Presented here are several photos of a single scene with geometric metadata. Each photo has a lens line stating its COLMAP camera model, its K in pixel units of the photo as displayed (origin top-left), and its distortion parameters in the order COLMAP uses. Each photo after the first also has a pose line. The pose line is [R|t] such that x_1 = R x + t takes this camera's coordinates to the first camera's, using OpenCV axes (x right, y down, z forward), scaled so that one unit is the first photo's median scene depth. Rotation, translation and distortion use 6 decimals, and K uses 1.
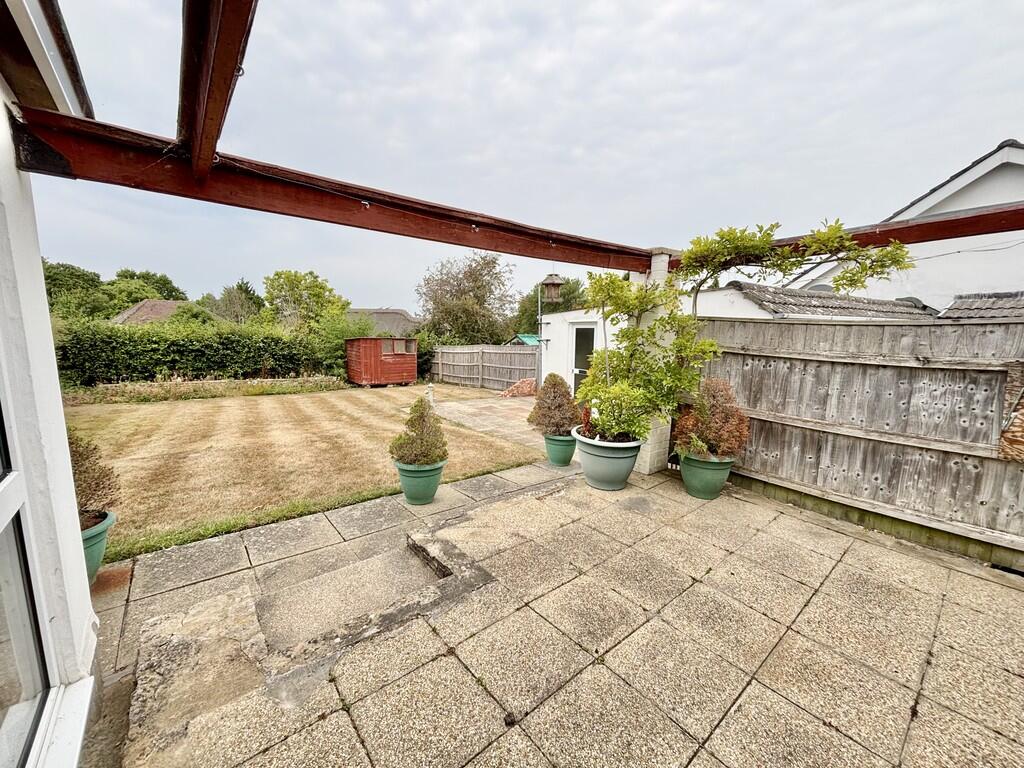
lens RADIAL K [[412.8, 0, 512.0], [0, 412.8, 384.0], [0, 0, 1]] dist [0.000598, 0.000198]
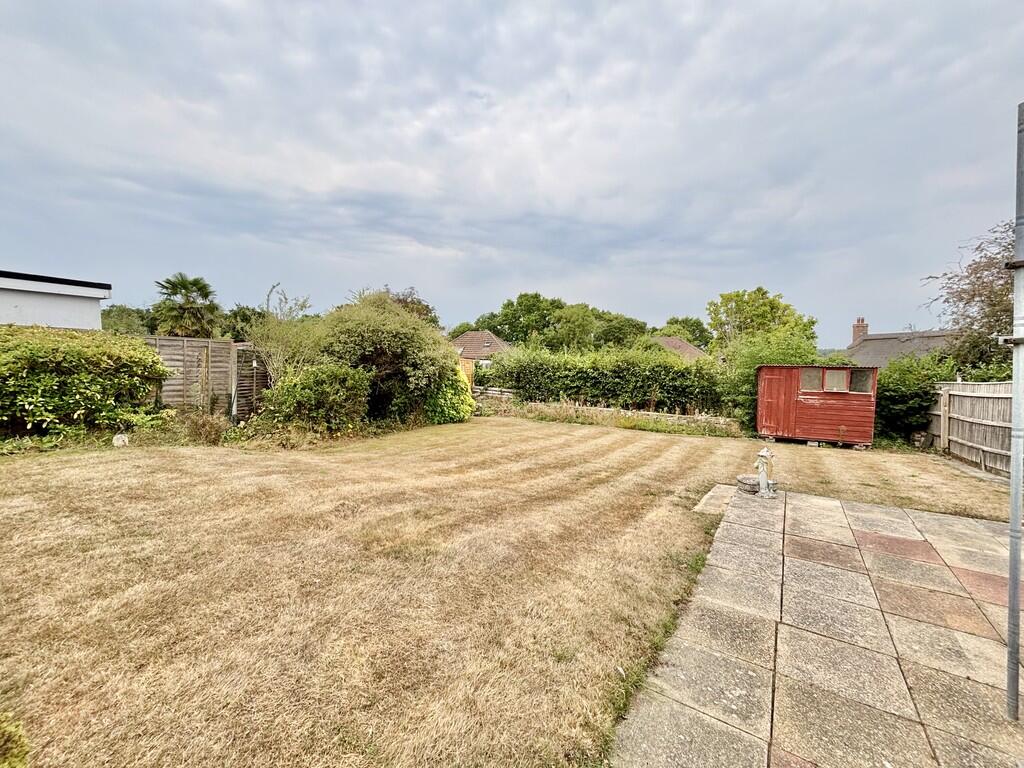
lens RADIAL K [[412.8, 0, 512.0], [0, 412.8, 384.0], [0, 0, 1]] dist [0.000598, 0.000198]
pose [[0.401285, 0.034924, -0.915287, 0.089809], [-0.115200, 0.993262, -0.012608, -0.026012], [0.908680, 0.110501, 0.402605, 0.356863]]
